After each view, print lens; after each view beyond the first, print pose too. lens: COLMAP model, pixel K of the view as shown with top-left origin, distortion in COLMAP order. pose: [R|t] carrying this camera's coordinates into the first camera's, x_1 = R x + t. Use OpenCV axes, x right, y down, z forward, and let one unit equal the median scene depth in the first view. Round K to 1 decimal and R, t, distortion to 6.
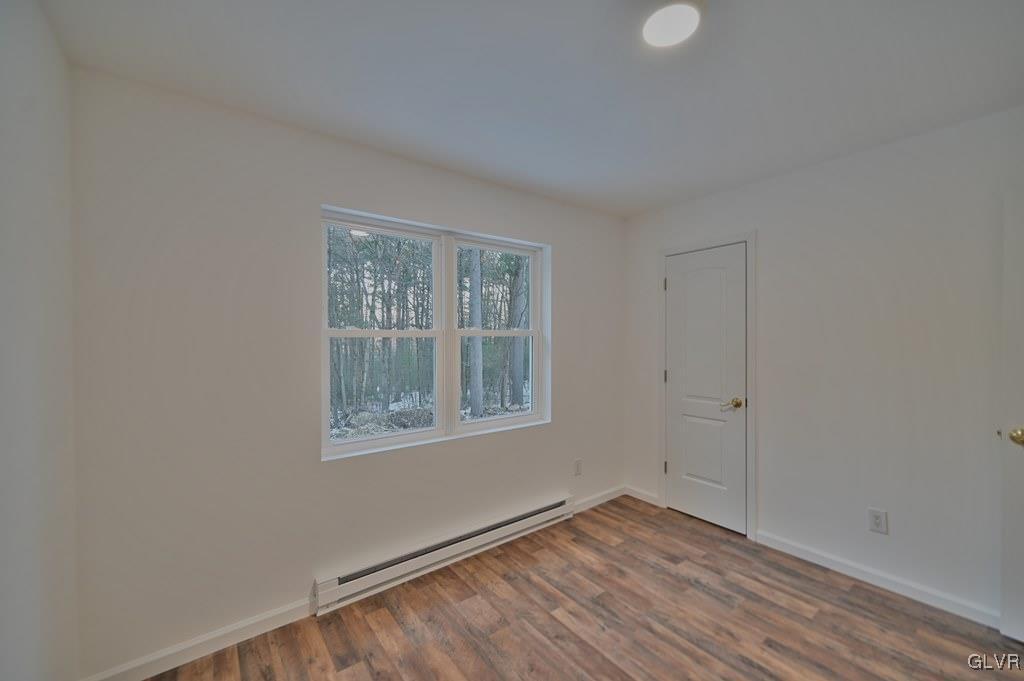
lens RADIAL K [[403.6, 0, 512.1], [0, 403.6, 343.7], [0, 0, 1]] dist [-0.000338, 0.000777]
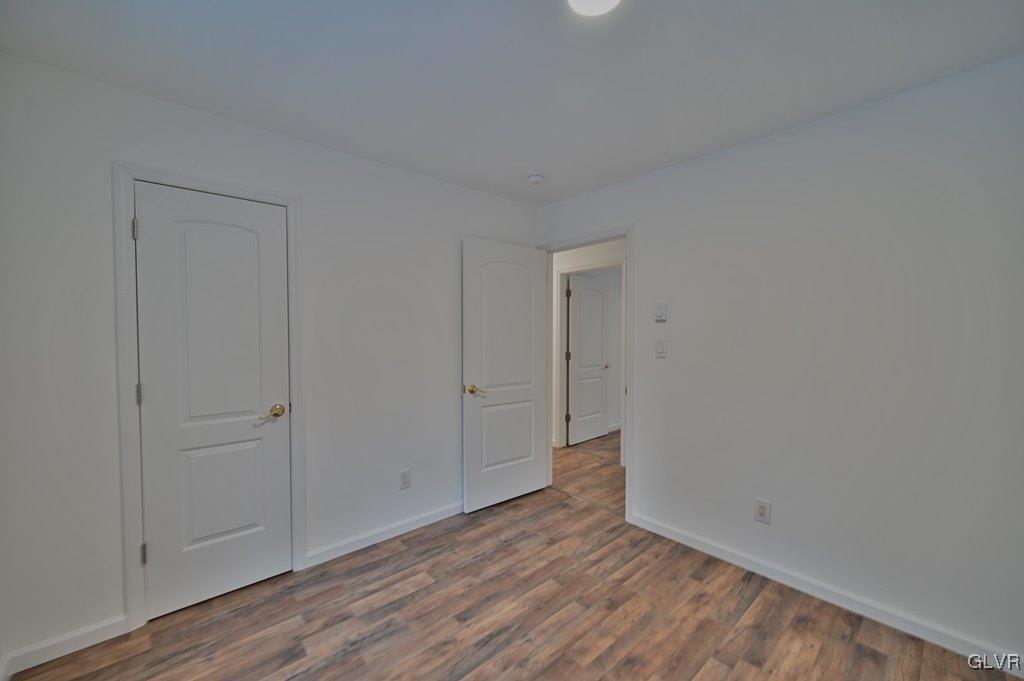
lens RADIAL K [[403.6, 0, 513.6], [0, 403.6, 345.8], [0, 0, 1]] dist [-0.000338, 0.000777]
pose [[-0.081890, -0.021907, 0.996401, -0.310635], [0.014132, 0.999632, 0.023139, 0.010812], [-0.996541, 0.015976, -0.081550, 0.731355]]
